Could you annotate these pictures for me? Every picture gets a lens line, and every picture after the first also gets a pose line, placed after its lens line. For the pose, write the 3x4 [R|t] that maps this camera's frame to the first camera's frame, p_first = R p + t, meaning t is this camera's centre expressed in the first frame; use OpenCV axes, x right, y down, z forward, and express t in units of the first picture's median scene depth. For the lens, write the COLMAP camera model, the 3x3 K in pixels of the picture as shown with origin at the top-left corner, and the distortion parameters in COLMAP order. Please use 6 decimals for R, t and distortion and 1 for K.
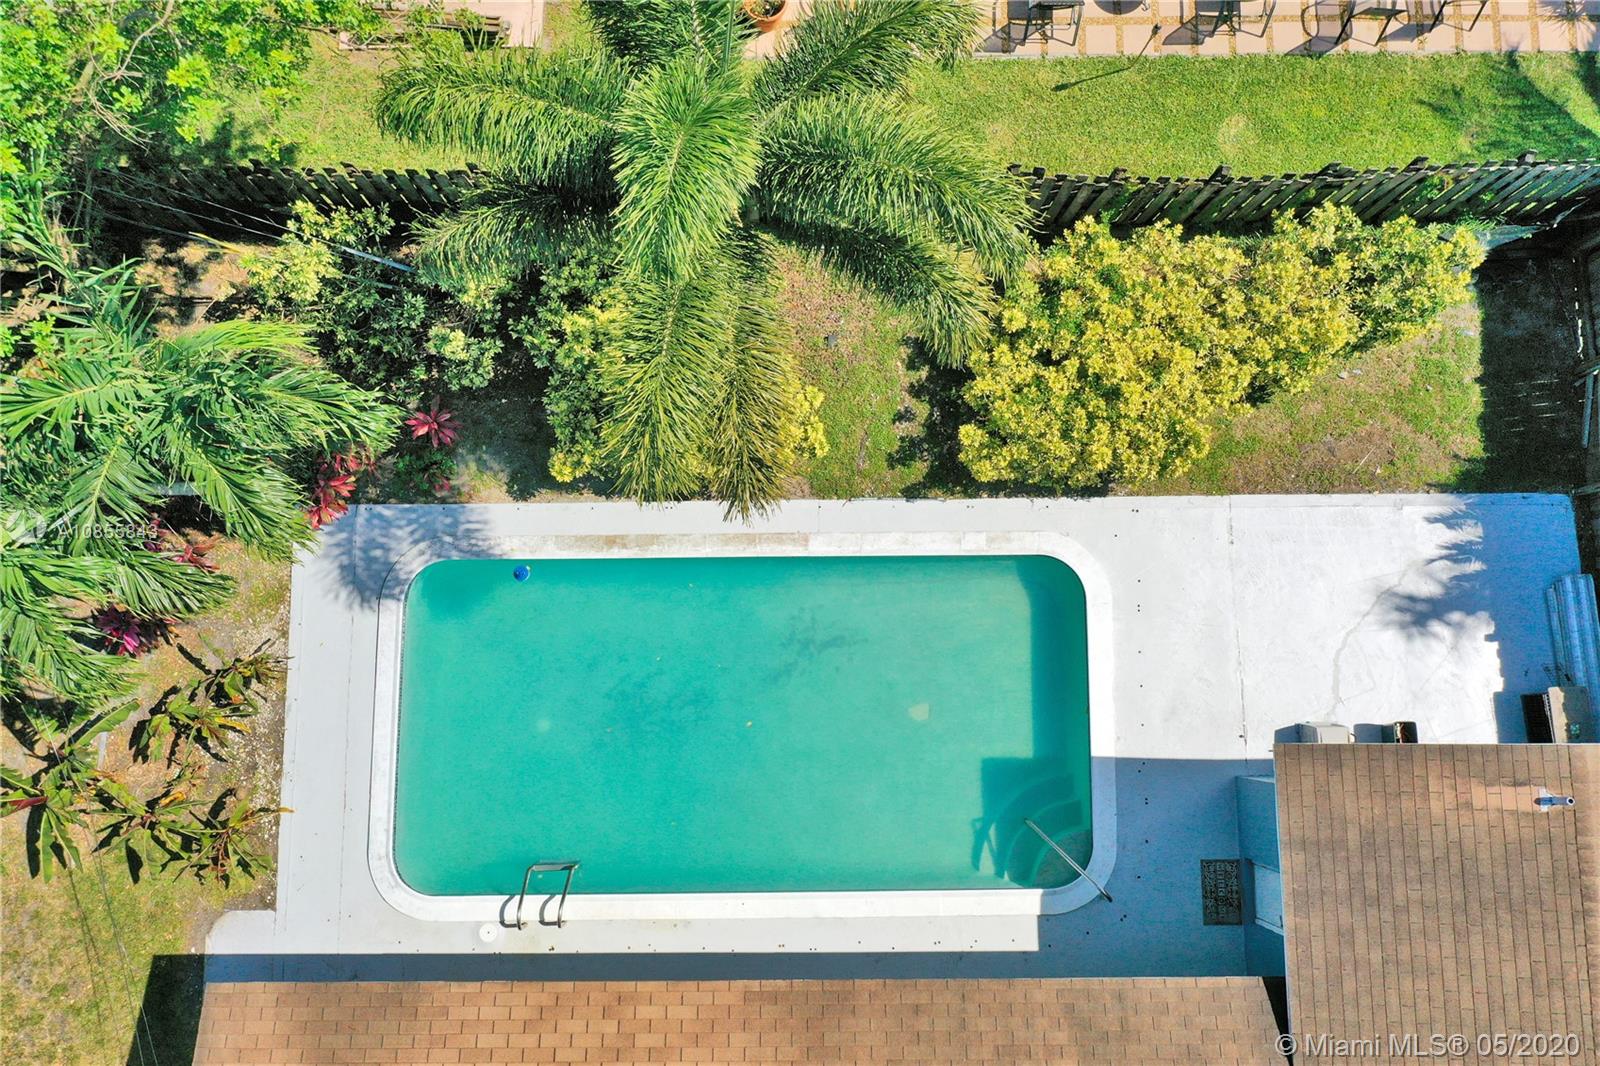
lens RADIAL K [[1274.0, 0, 788.5], [0, 1274.0, 529.5], [0, 0, 1]] dist [-0.014943, 0.015056]
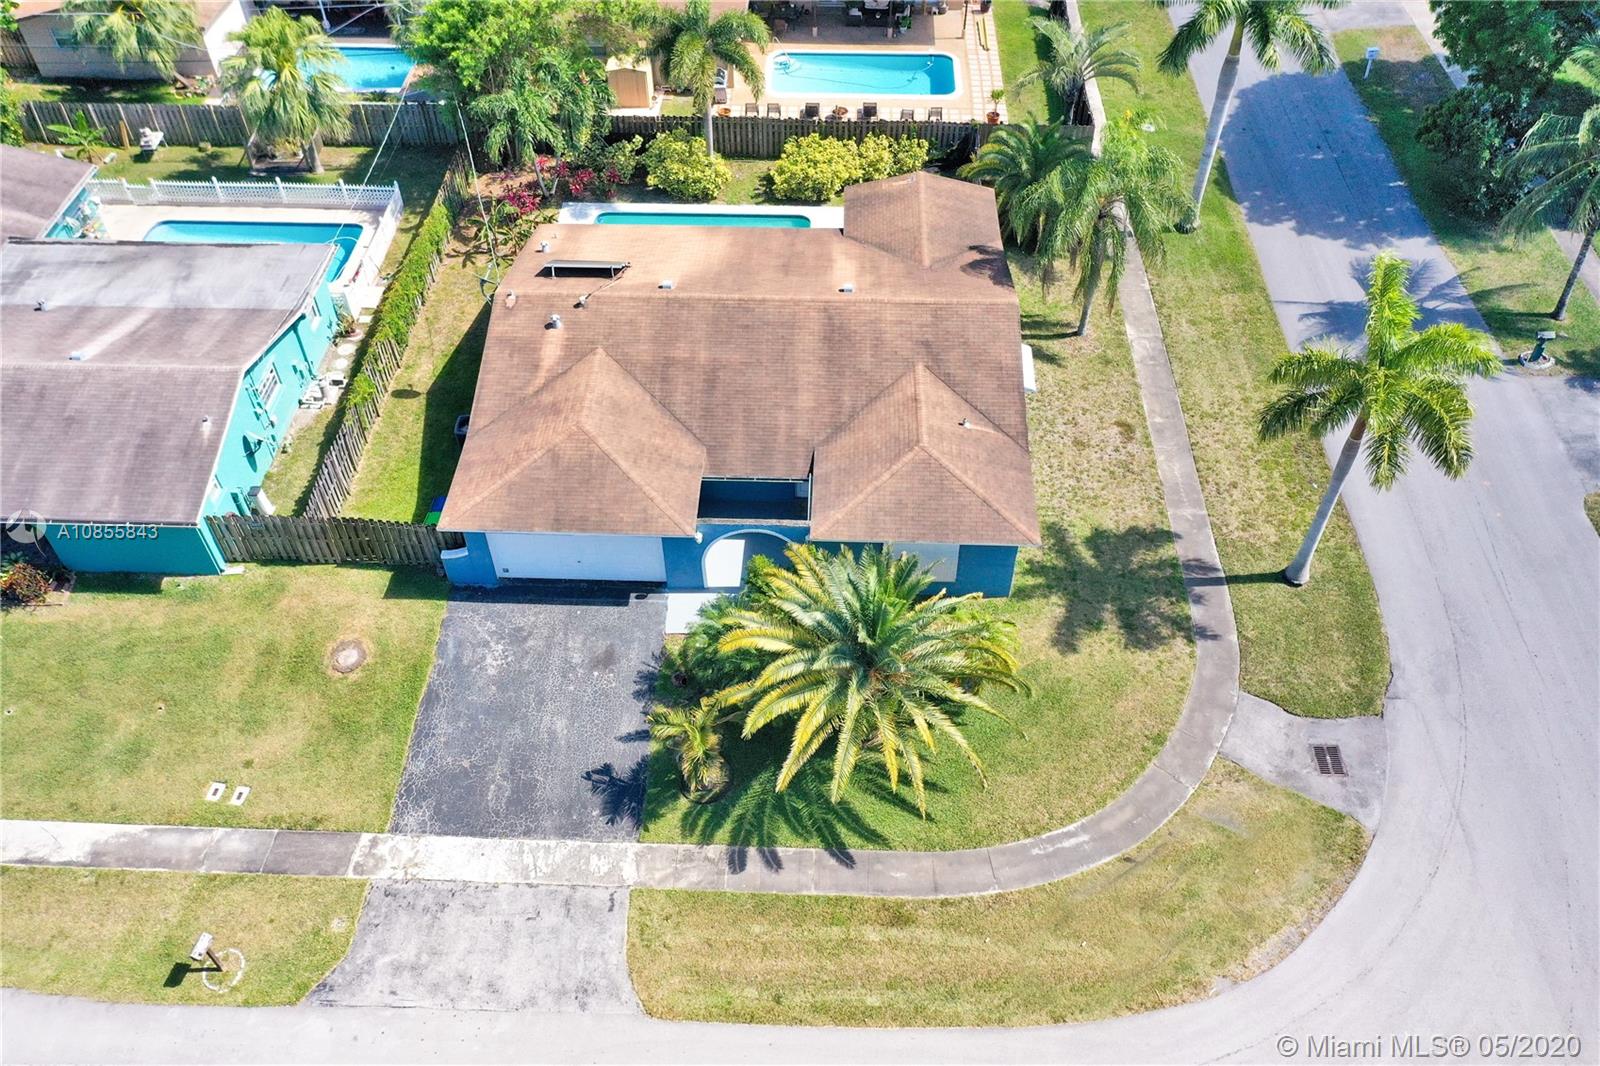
lens RADIAL K [[1274.0, 0, 803.4], [0, 1274.0, 538.0], [0, 0, 1]] dist [-0.014943, 0.015056]
pose [[0.999264, 0.034154, -0.017470, 0.303360], [-0.037945, 0.812906, -0.581157, 2.568541], [-0.005647, 0.581392, 0.813604, -1.132650]]
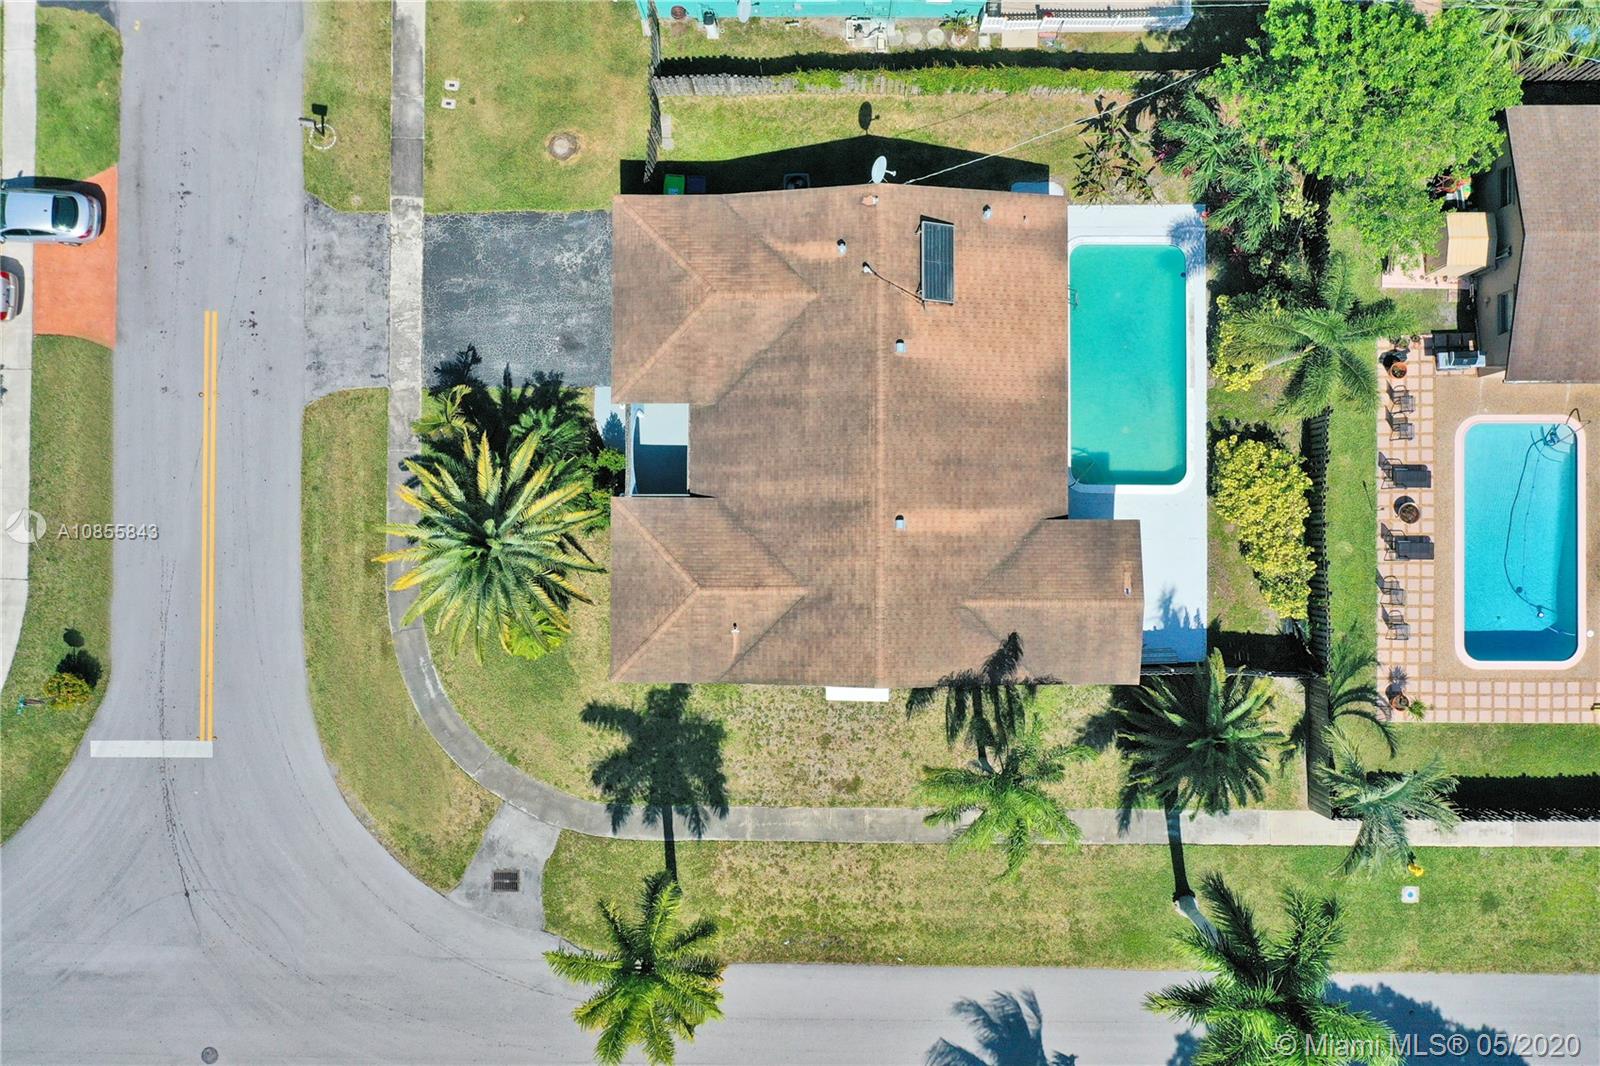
lens RADIAL K [[1274.0, 0, 794.4], [0, 1274.0, 528.6], [0, 0, 1]] dist [-0.014943, 0.015056]
pose [[-0.006417, 0.999976, 0.002707, 0.334768], [-0.985632, -0.006782, 0.168768, 0.410522], [0.168783, -0.001585, 0.985652, -1.980047]]
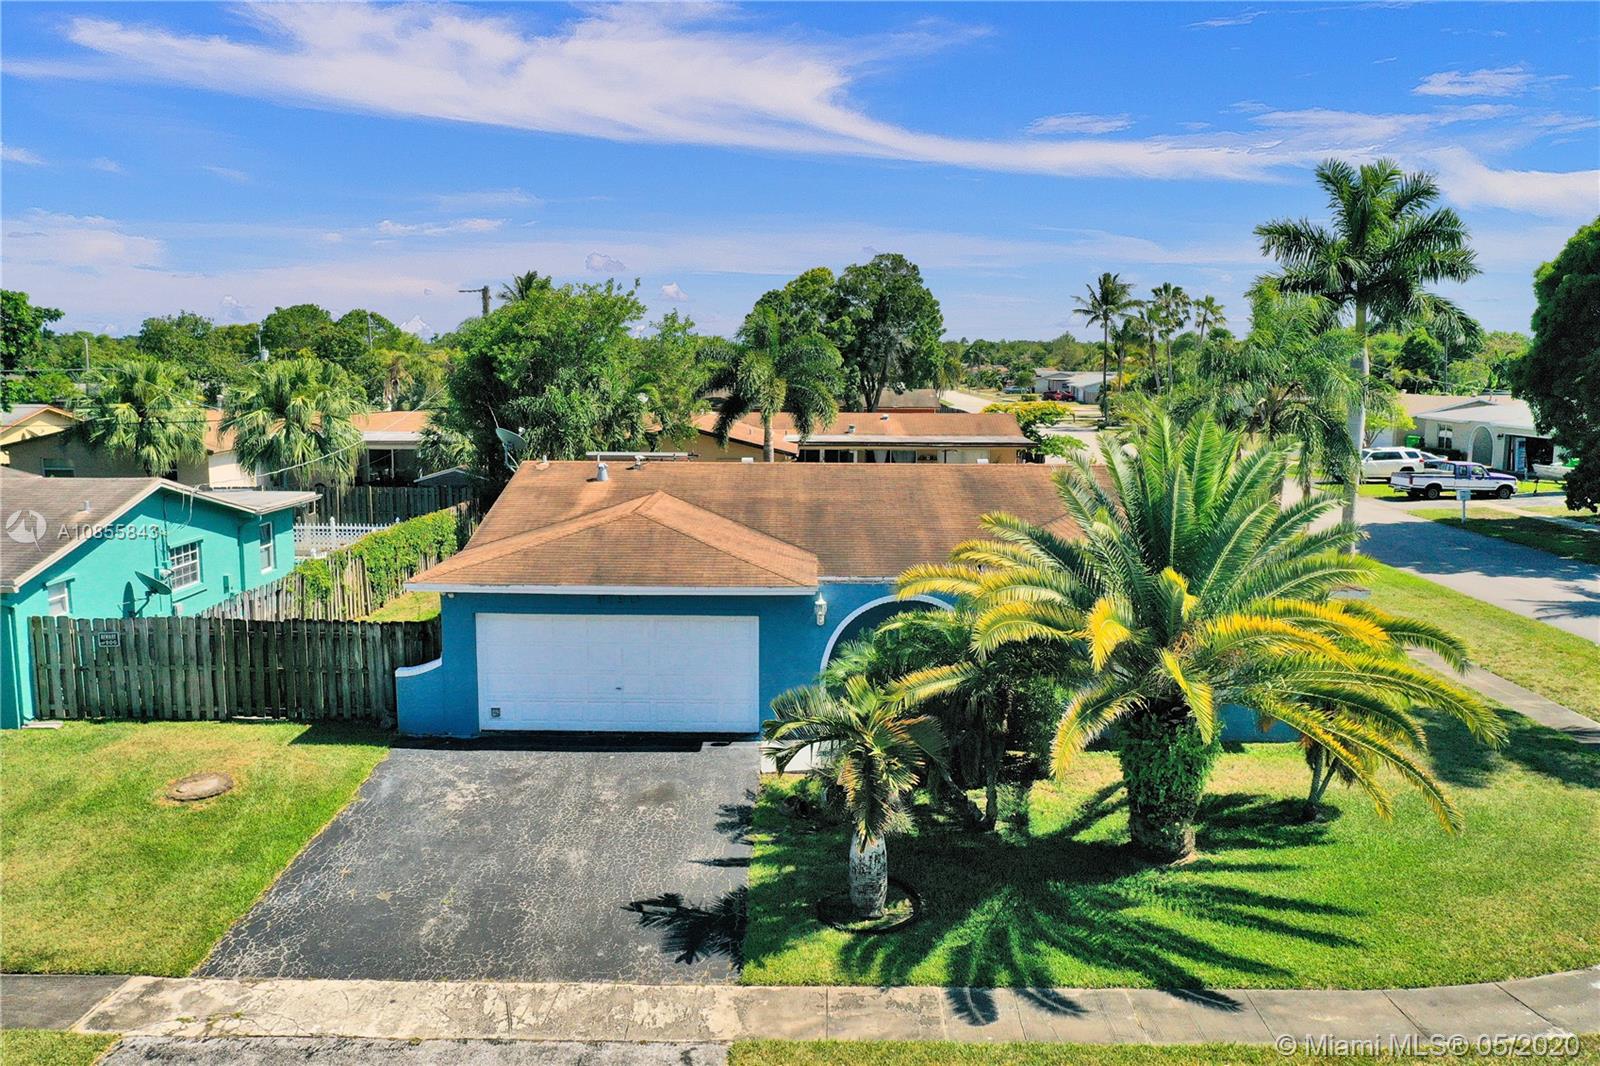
lens RADIAL K [[1274.0, 0, 800.1], [0, 1274.0, 533.5], [0, 0, 1]] dist [-0.014943, 0.015056]
pose [[0.999805, 0.016495, -0.010885, 0.067052], [-0.014951, 0.271098, -0.962436, 2.595730], [-0.012925, 0.962410, 0.271292, 0.251727]]
